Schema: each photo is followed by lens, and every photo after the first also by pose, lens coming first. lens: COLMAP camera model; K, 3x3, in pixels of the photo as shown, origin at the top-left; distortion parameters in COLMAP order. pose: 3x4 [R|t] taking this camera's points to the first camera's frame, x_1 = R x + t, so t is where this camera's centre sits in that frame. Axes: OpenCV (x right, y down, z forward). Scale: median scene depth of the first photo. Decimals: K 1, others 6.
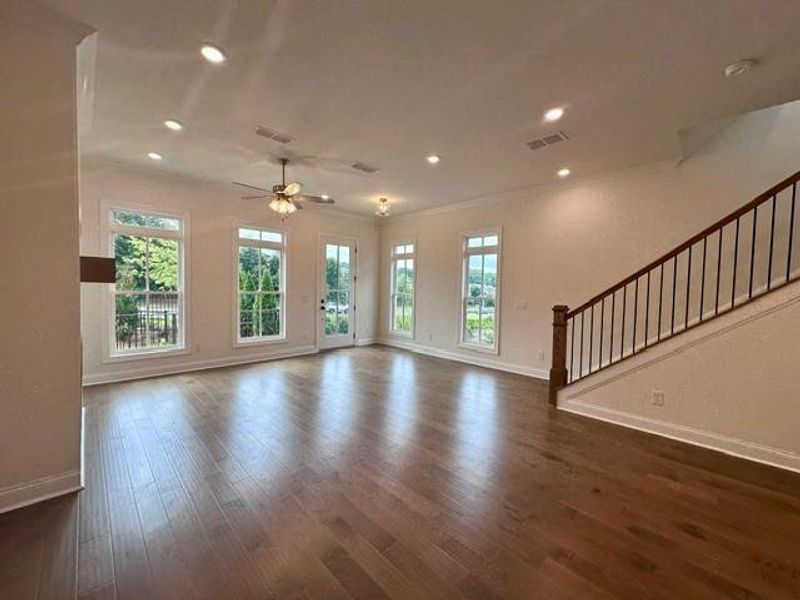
lens RADIAL K [[313.1, 0, 404.5], [0, 313.1, 296.6], [0, 0, 1]] dist [0.010978, 0.000107]
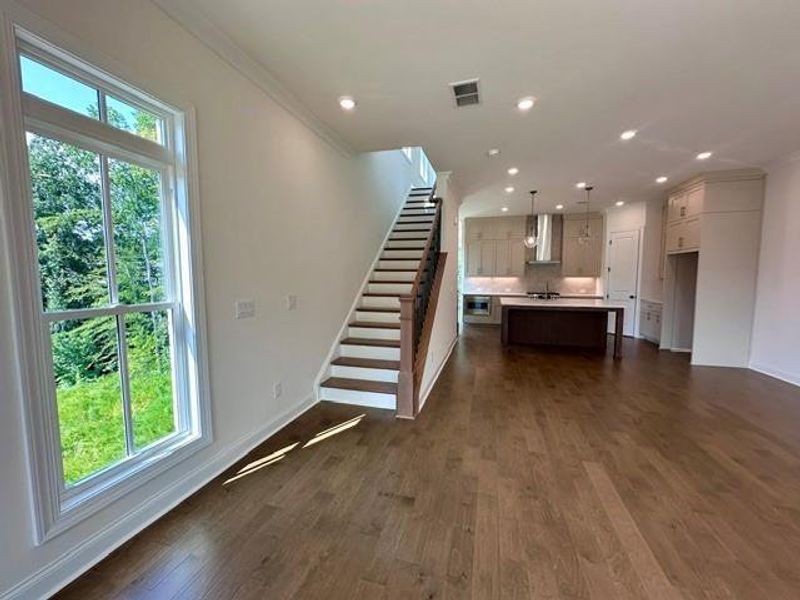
lens RADIAL K [[317.9, 0, 403.7], [0, 317.9, 300.7], [0, 0, 1]] dist [0.001306, 0.000000]
pose [[-0.486752, -0.092026, 0.868679, -0.134209], [0.015832, 0.993343, 0.114104, -0.033366], [-0.873397, 0.069293, -0.482055, 0.884528]]
